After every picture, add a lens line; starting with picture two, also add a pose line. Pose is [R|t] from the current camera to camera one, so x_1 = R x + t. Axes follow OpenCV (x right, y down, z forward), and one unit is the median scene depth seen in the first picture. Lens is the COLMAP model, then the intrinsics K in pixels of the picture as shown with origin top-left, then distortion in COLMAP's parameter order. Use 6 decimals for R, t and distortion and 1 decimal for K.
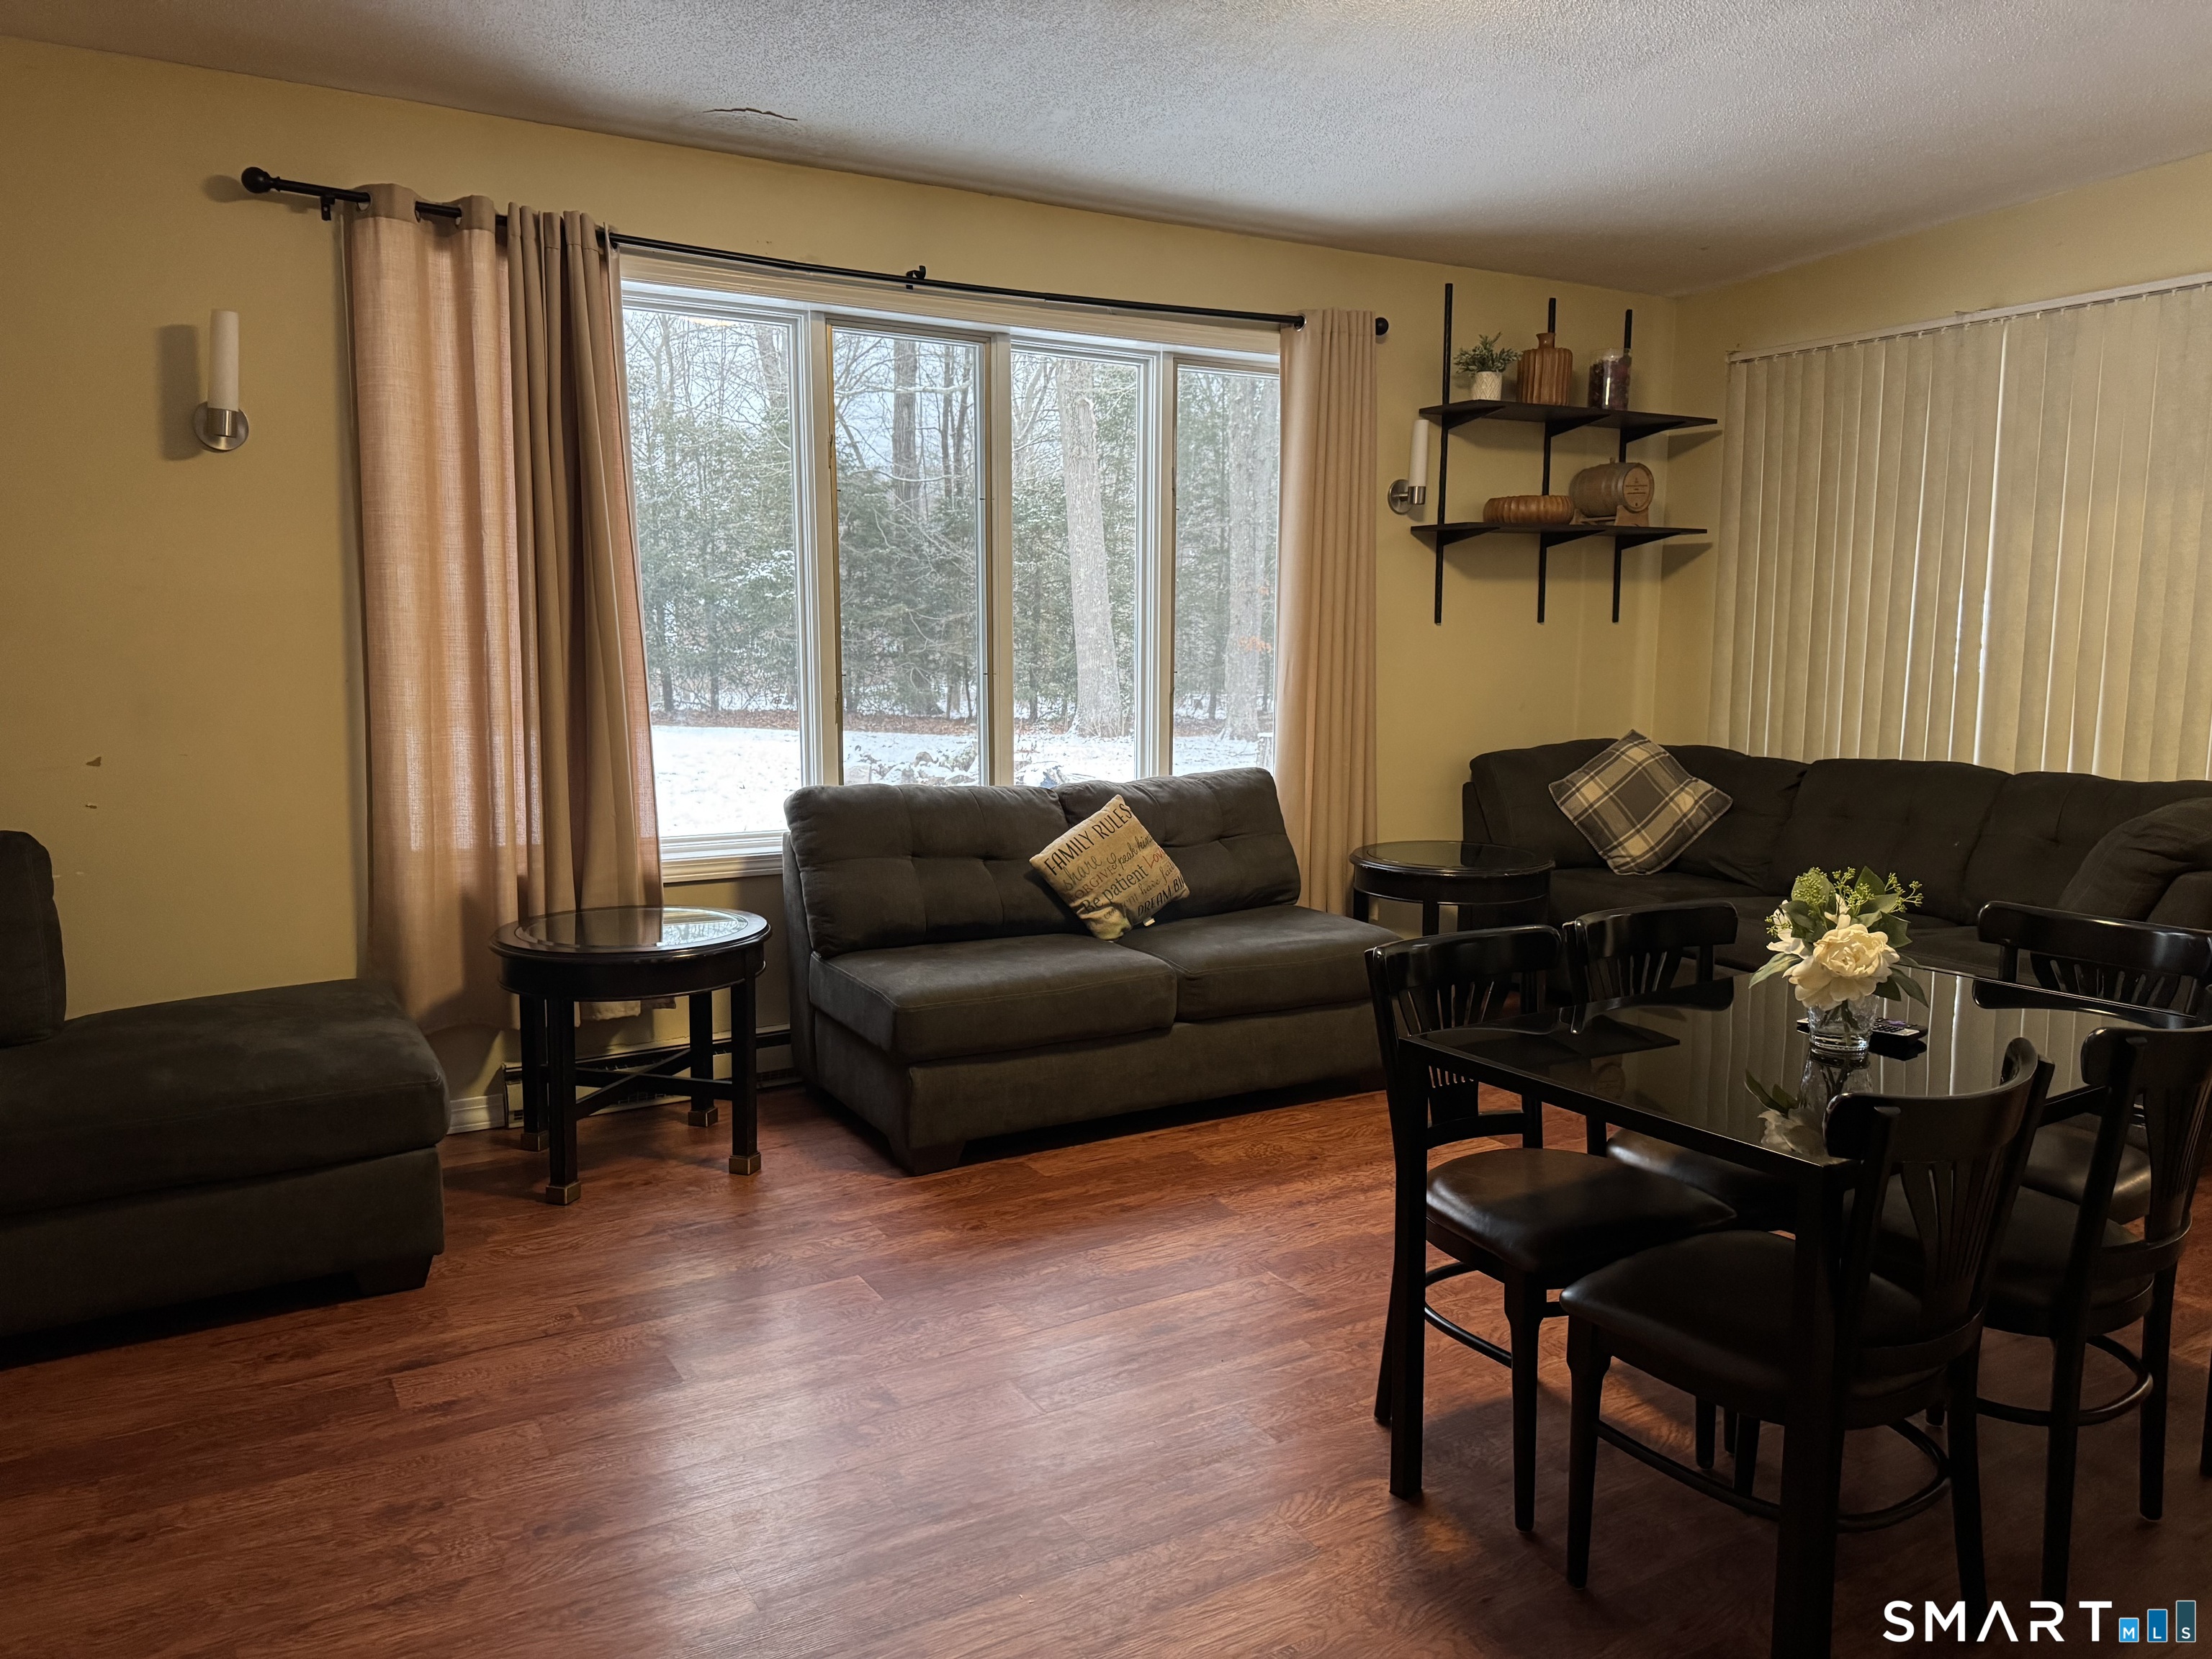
lens RADIAL K [[1695.0, 0, 1106.0], [0, 1695.0, 829.5], [0, 0, 1]] dist [0.040082, 0.002507]
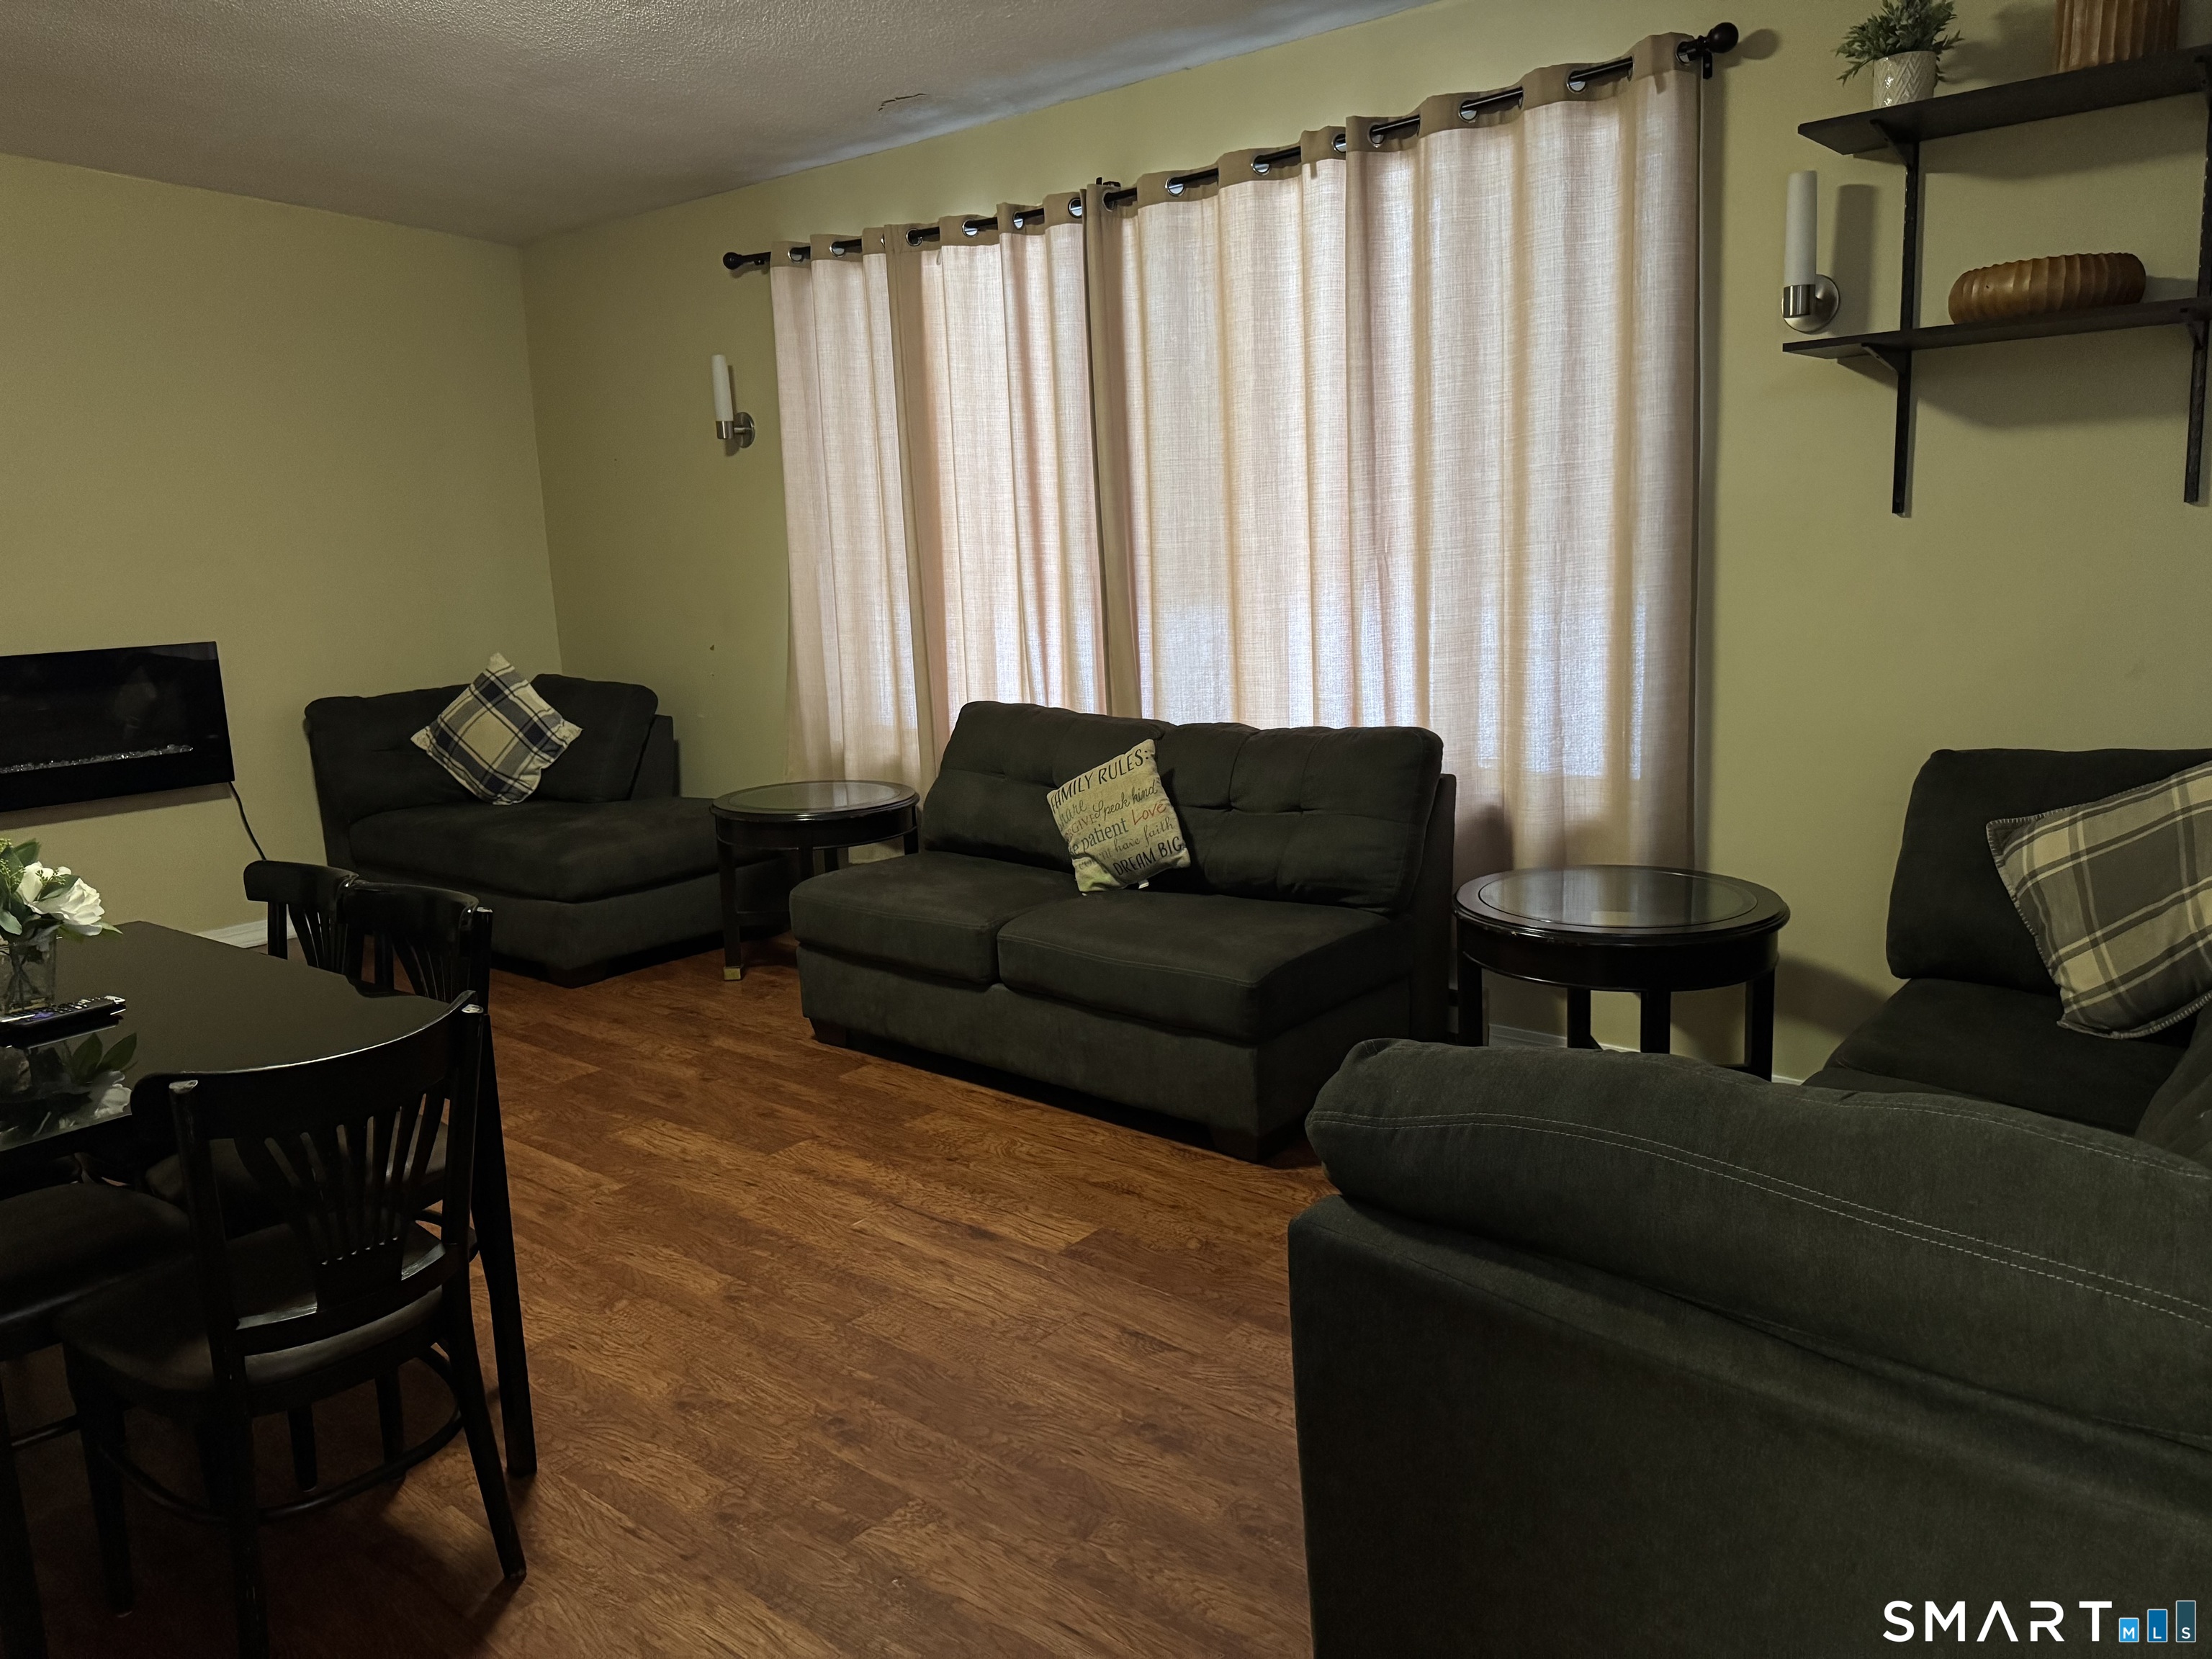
lens RADIAL K [[1695.0, 0, 1106.0], [0, 1695.0, 829.5], [0, 0, 1]] dist [0.040082, 0.002507]
pose [[0.267289, 0.158936, -0.950419, 0.916878], [-0.070037, 0.986900, 0.145340, -0.108706], [0.961068, 0.027717, 0.274919, 0.781465]]
